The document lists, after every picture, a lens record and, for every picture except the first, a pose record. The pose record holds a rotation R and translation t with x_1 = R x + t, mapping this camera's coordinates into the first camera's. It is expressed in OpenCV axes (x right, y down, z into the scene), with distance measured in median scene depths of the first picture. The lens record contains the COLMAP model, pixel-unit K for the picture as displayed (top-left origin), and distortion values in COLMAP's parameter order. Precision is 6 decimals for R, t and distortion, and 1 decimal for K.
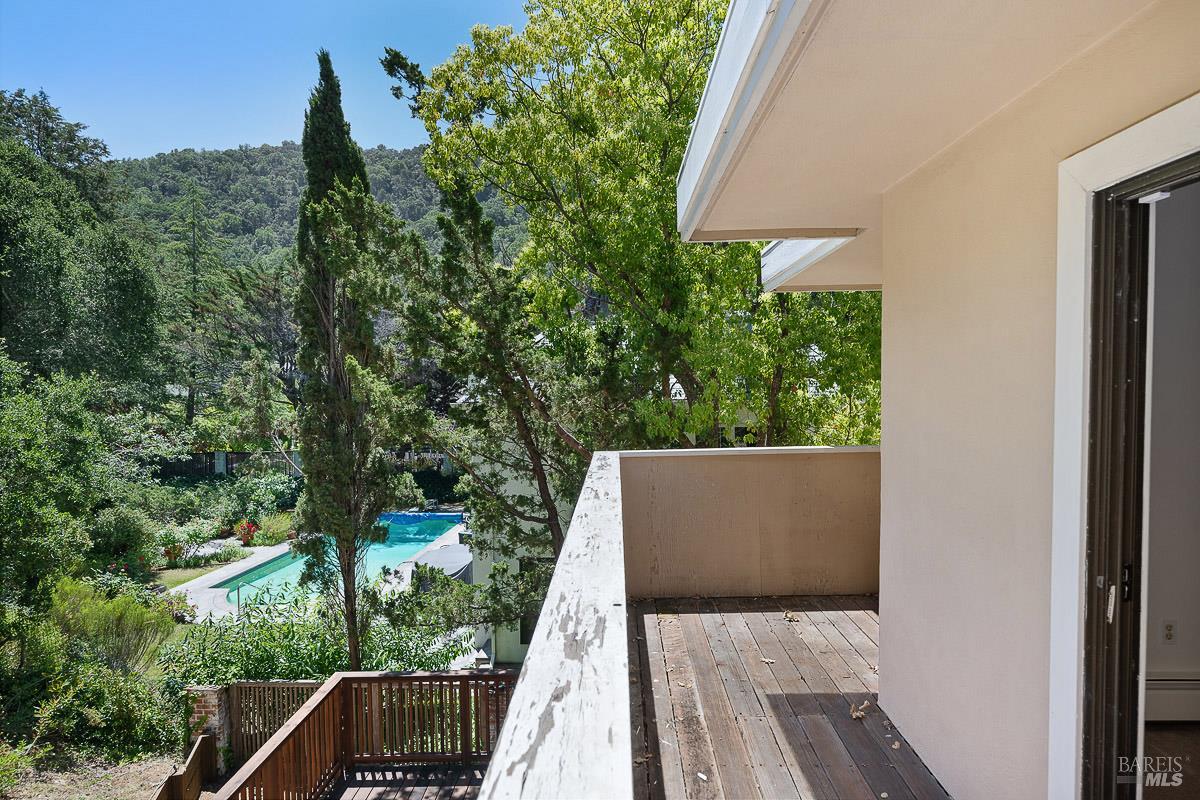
lens RADIAL K [[690.3, 0, 604.1], [0, 690.3, 408.1], [0, 0, 1]] dist [0.003522, -0.000379]
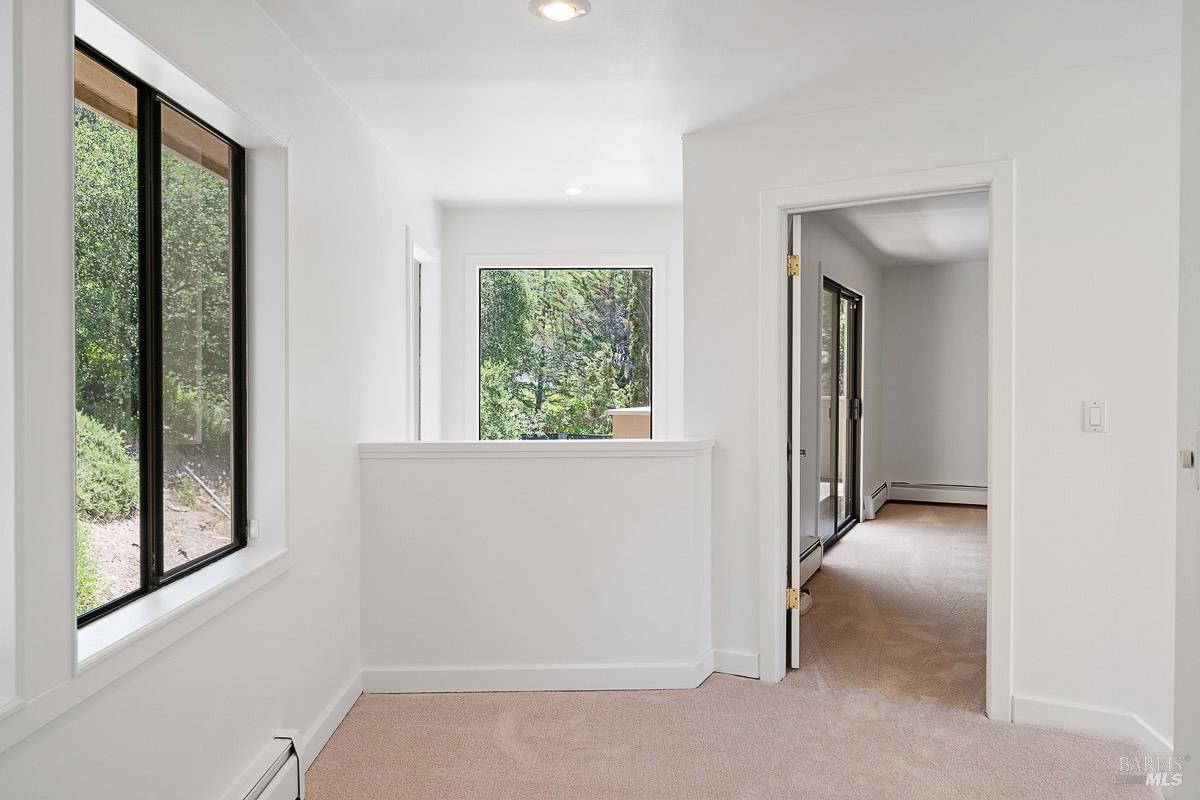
lens RADIAL K [[832.6, 0, 599.4], [0, 832.6, 396.7], [0, 0, 1]] dist [-0.000230, -0.000005]
pose [[0.901578, 0.013319, -0.432412, 0.090856], [-0.019464, 0.999763, -0.009788, 0.016627], [0.432179, 0.017241, 0.901623, -0.215435]]
